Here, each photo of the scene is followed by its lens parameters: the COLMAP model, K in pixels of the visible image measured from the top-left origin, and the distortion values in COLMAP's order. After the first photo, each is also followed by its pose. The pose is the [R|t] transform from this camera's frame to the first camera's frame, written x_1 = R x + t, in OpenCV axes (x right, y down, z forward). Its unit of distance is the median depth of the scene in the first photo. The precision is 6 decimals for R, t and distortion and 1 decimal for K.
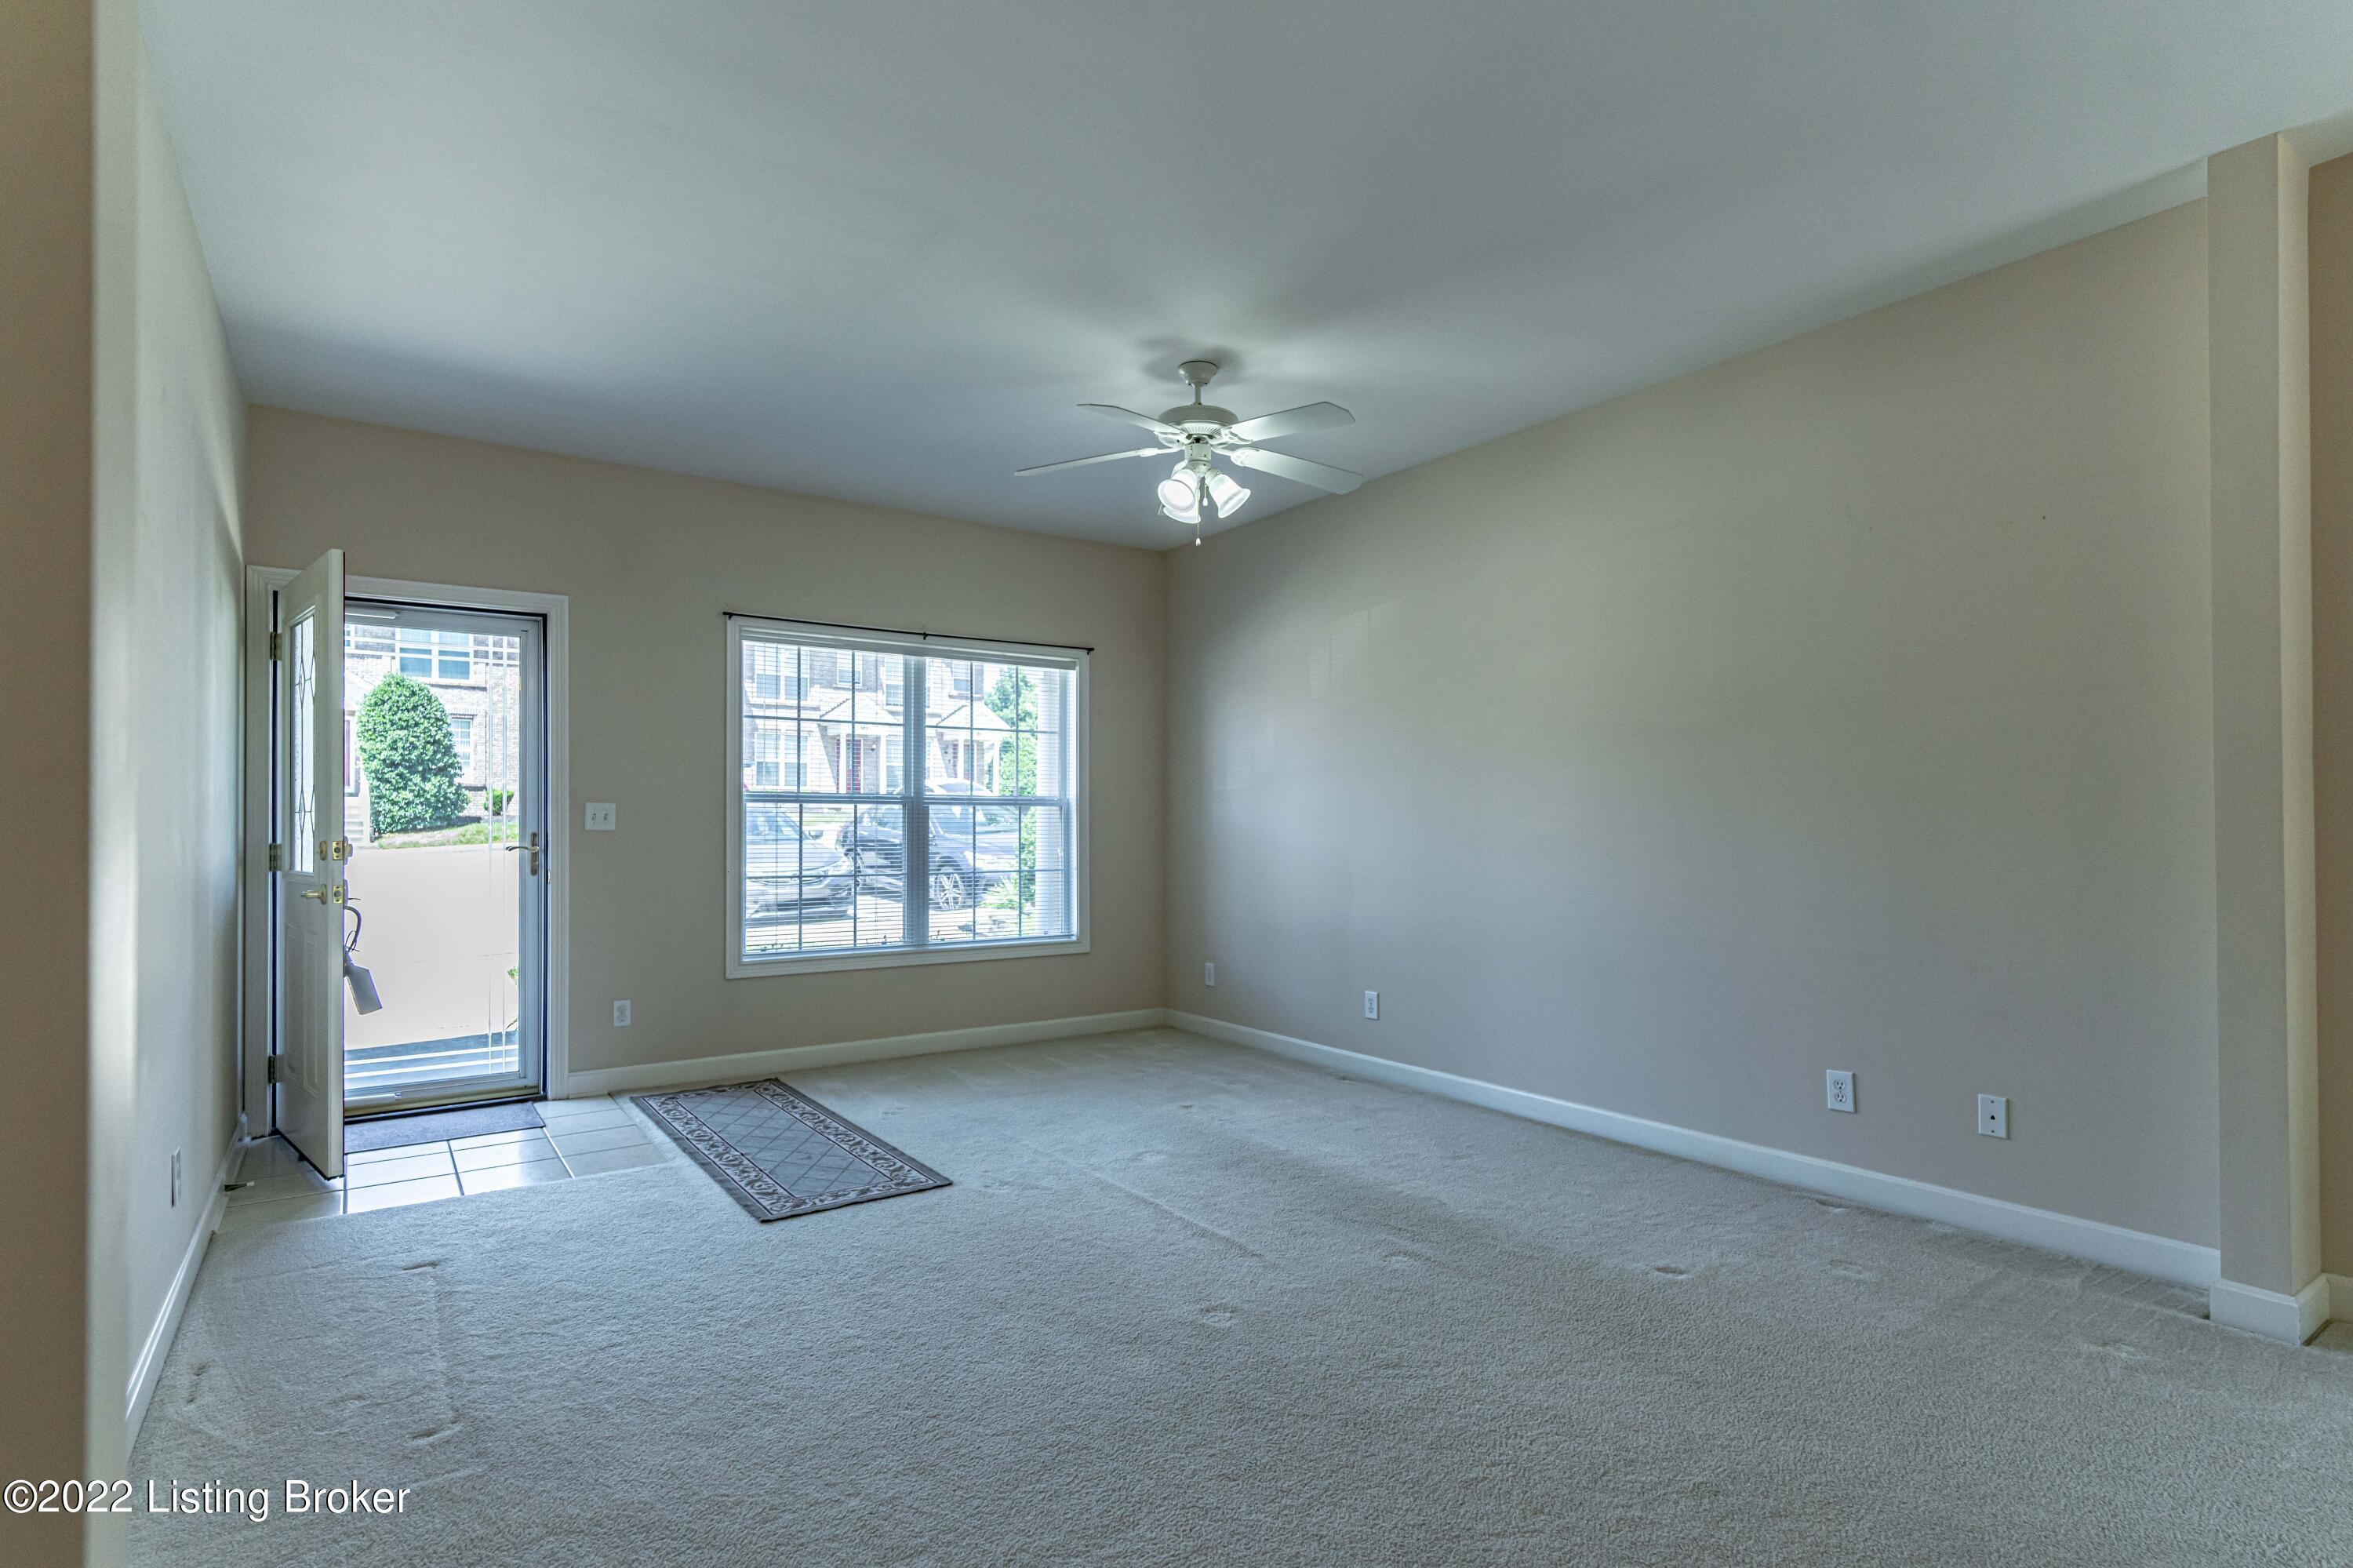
lens RADIAL K [[1143.5, 0, 1157.3], [0, 1143.5, 806.7], [0, 0, 1]] dist [0.007121, -0.002137]
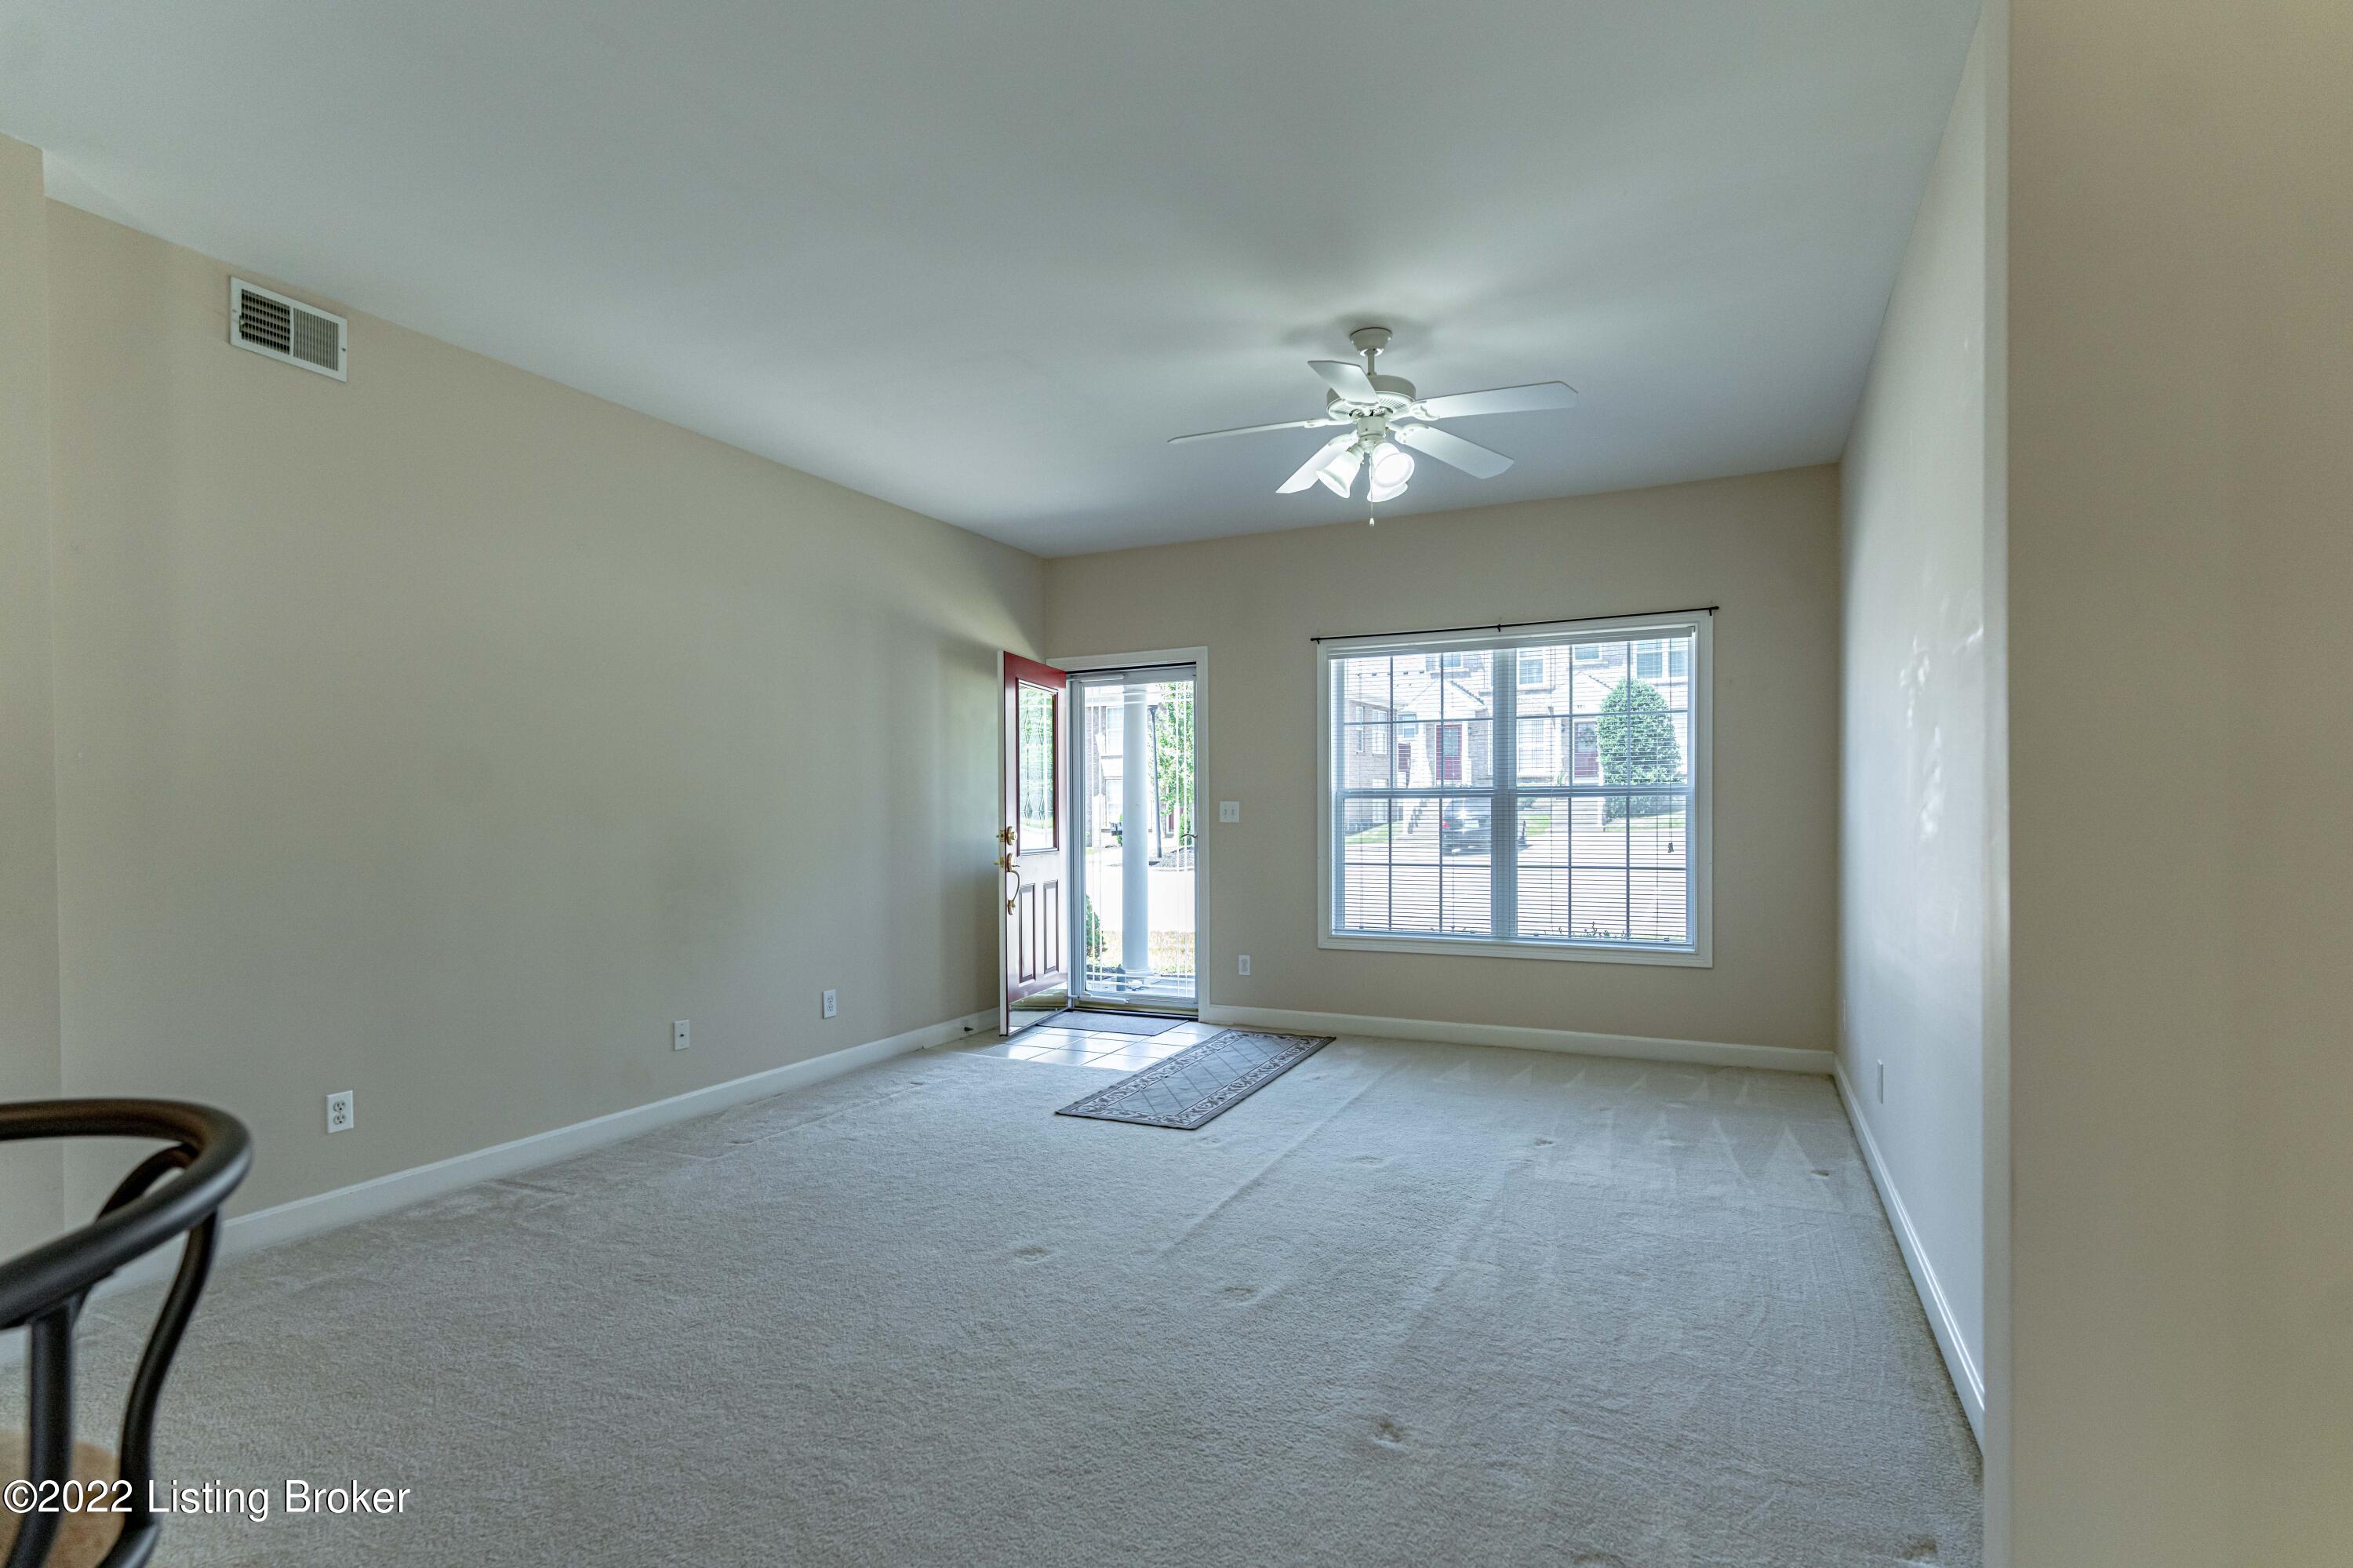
lens RADIAL K [[1143.5, 0, 1199.2], [0, 1143.5, 817.4], [0, 0, 1]] dist [0.007121, -0.002137]
pose [[0.501485, 0.002582, -0.865163, 0.521755], [0.018534, 0.999734, 0.013726, -0.003068], [0.864968, -0.022919, 0.501303, 0.268357]]
